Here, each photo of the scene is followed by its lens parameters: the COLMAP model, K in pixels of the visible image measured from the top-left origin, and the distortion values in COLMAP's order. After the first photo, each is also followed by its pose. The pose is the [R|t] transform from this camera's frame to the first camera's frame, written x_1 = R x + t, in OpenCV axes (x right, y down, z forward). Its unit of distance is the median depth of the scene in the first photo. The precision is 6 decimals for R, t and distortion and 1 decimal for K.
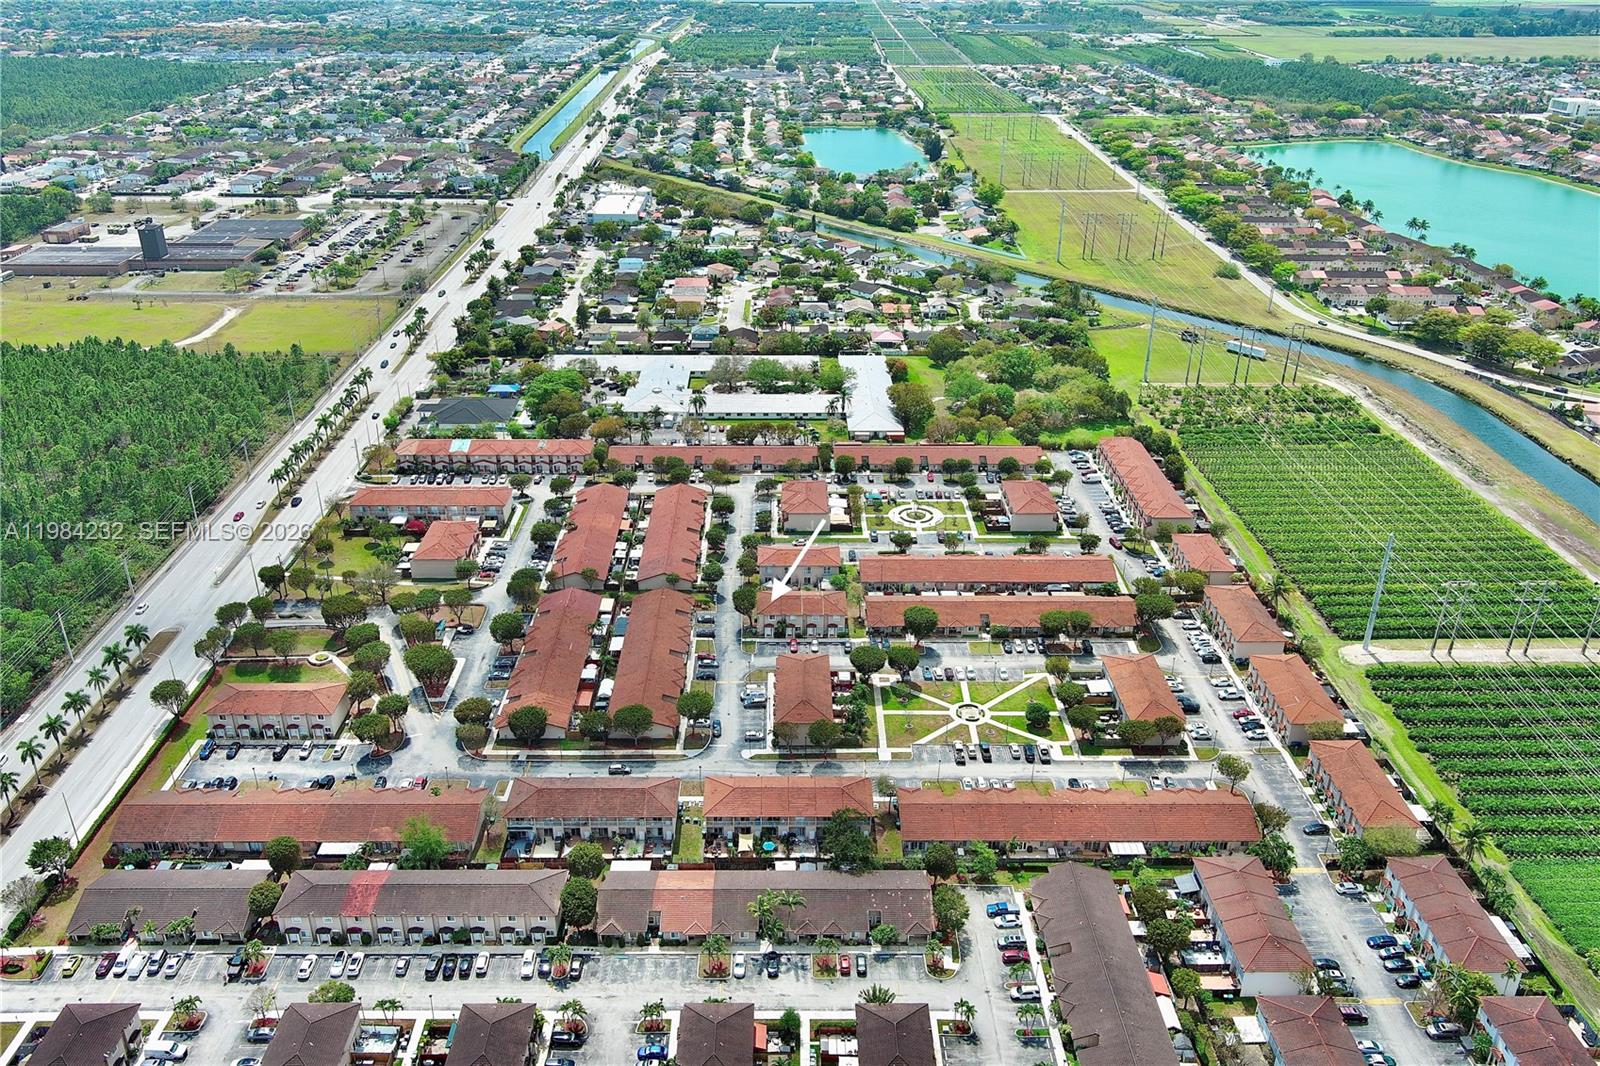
lens RADIAL K [[1224.7, 0, 800.0], [0, 1224.7, 533.0], [0, 0, 1]] dist [0.028295, -0.006912]
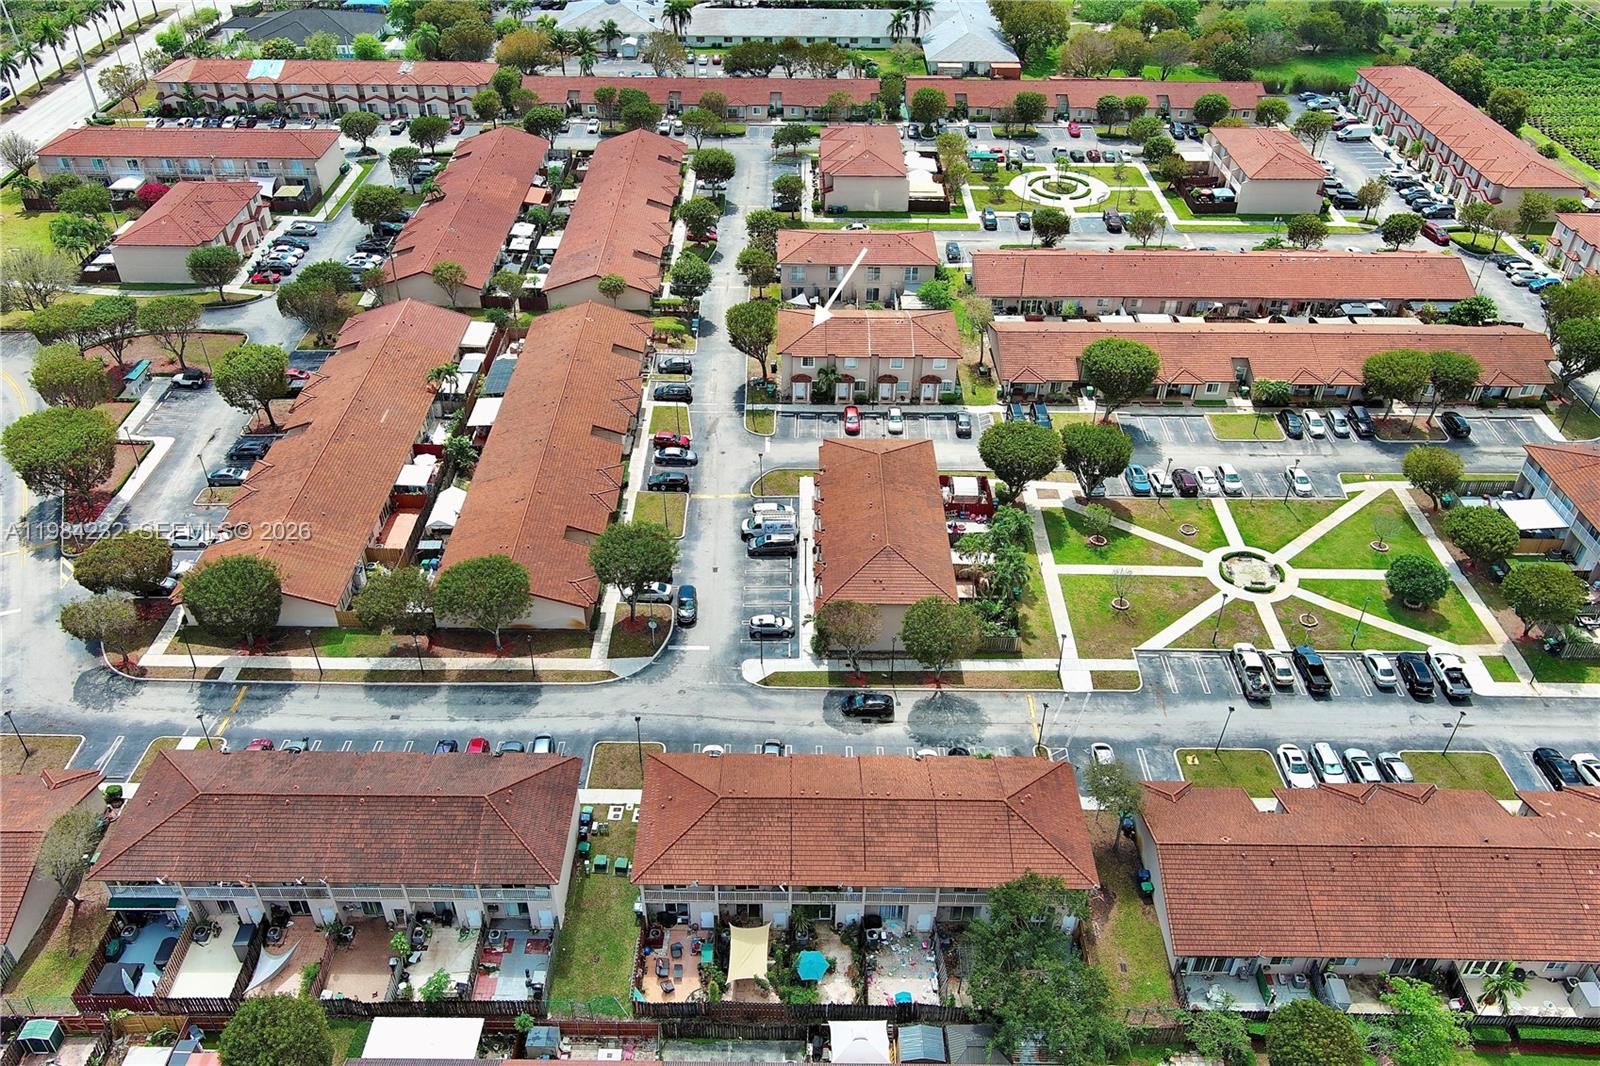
lens RADIAL K [[1224.7, 0, 800.0], [0, 1224.7, 533.0], [0, 0, 1]] dist [0.028295, -0.006912]
pose [[0.999899, 0.010126, -0.009932, -0.019341], [-0.008111, 0.982647, 0.185310, 0.043522], [0.011636, -0.185210, 0.982630, 0.482990]]
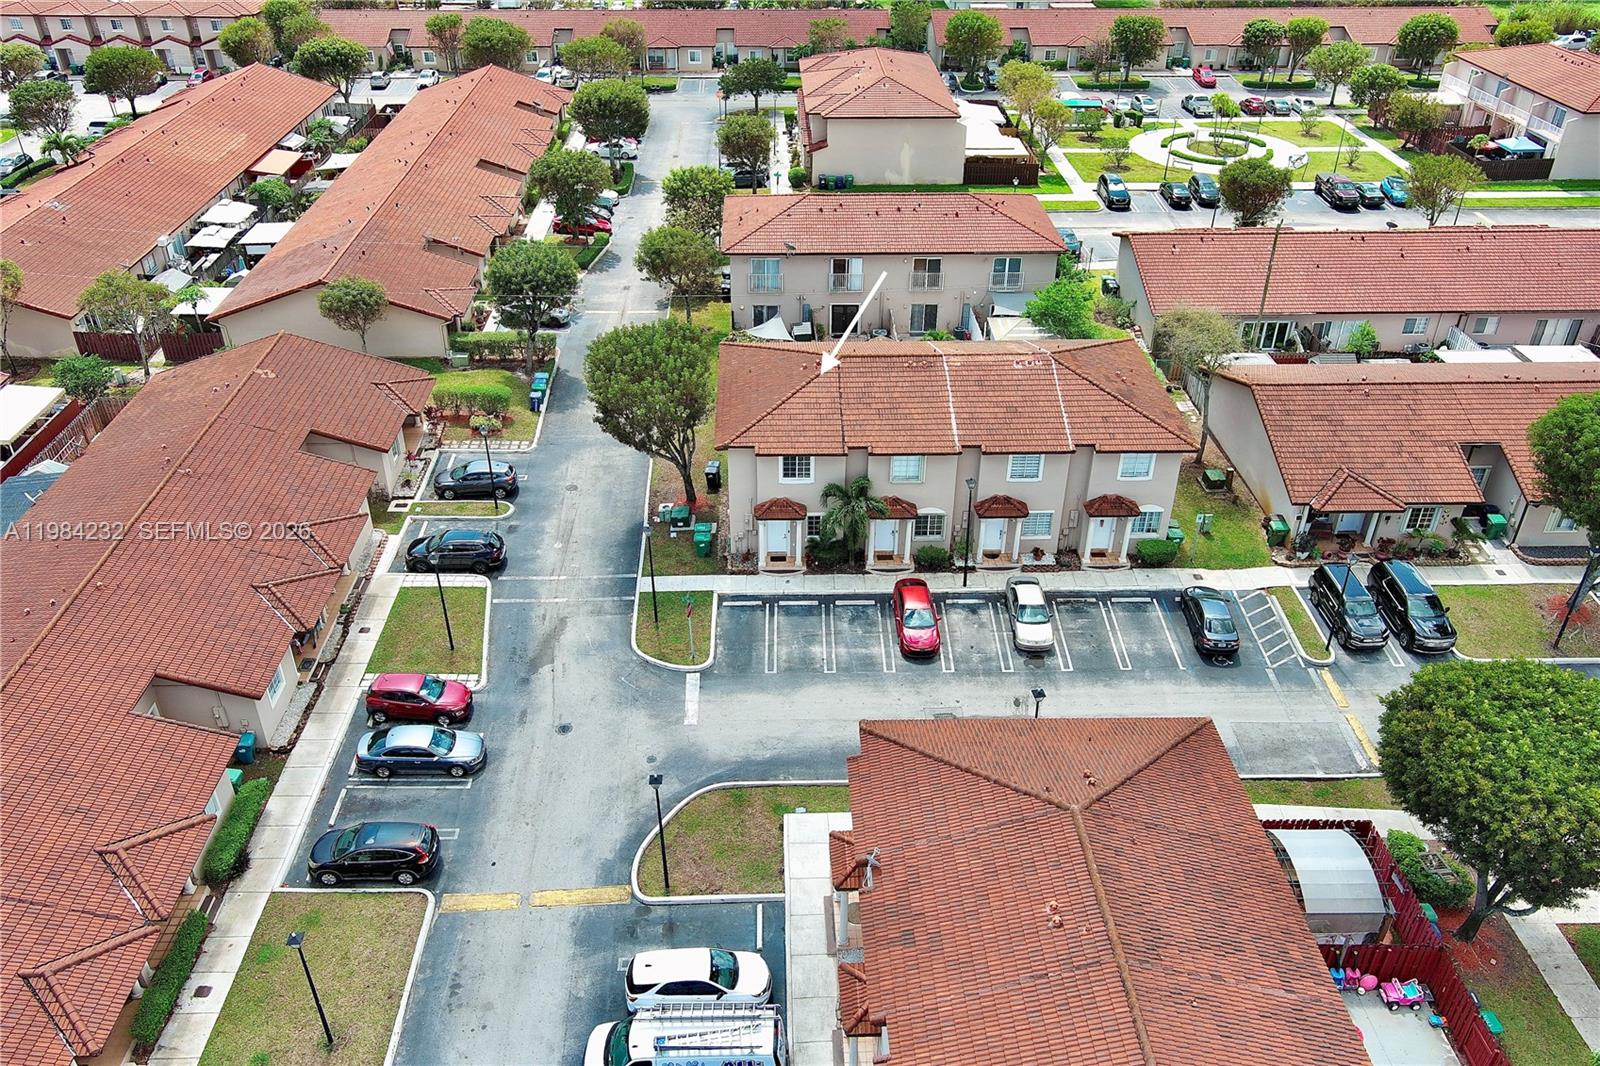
lens RADIAL K [[1224.7, 0, 800.0], [0, 1224.7, 533.0], [0, 0, 1]] dist [0.028295, -0.006912]
pose [[0.999866, -0.010451, 0.012626, -0.023463], [0.008872, 0.992831, 0.119199, 0.053903], [-0.013782, -0.119071, 0.992790, 0.772105]]
